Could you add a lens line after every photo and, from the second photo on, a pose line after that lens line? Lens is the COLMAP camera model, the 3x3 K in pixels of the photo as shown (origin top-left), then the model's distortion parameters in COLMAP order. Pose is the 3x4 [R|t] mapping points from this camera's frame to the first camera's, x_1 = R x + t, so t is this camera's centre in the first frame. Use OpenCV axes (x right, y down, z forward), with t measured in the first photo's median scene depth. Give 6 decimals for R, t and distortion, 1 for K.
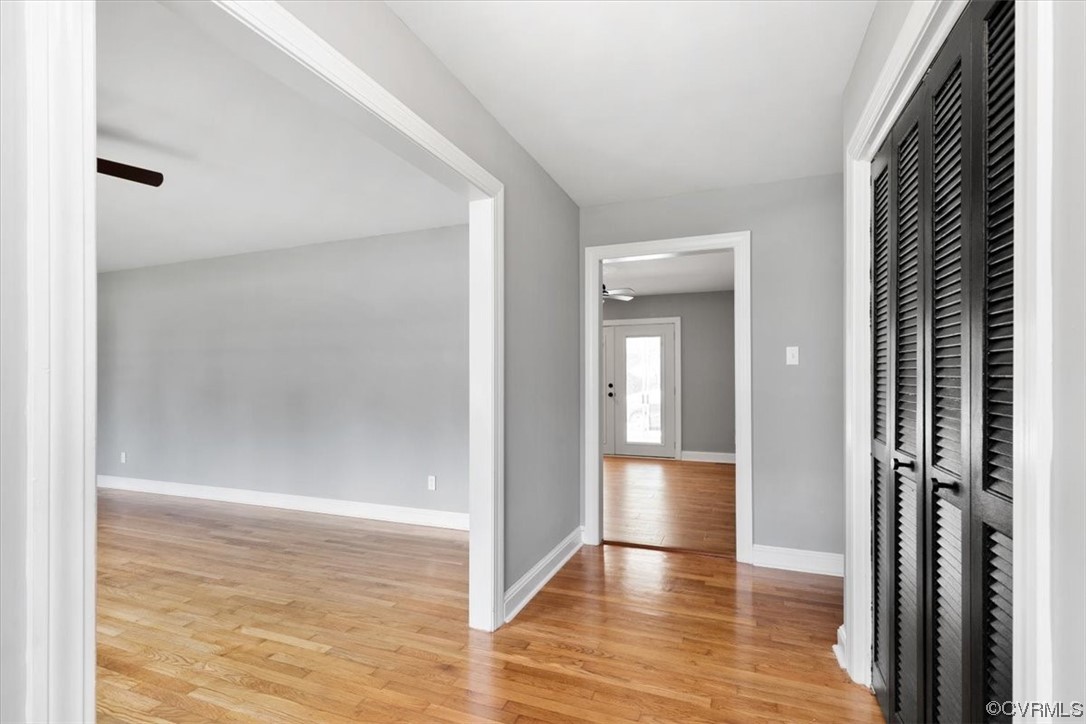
lens RADIAL K [[491.9, 0, 554.6], [0, 491.9, 378.0], [0, 0, 1]] dist [0.009755, -0.002675]
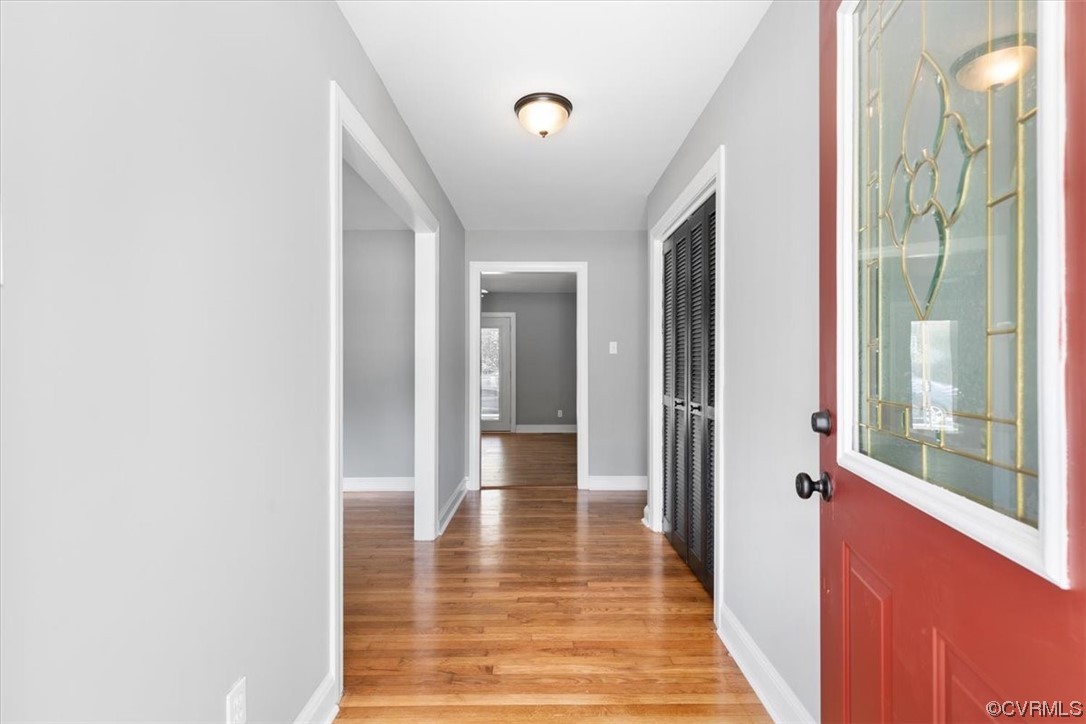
lens RADIAL K [[491.9, 0, 540.6], [0, 491.9, 363.4], [0, 0, 1]] dist [0.009755, -0.002675]
pose [[0.935808, 0.003972, 0.352489, -0.397831], [-0.002446, 0.999986, -0.004776, 0.015397], [-0.352503, 0.003607, 0.935804, -0.511137]]
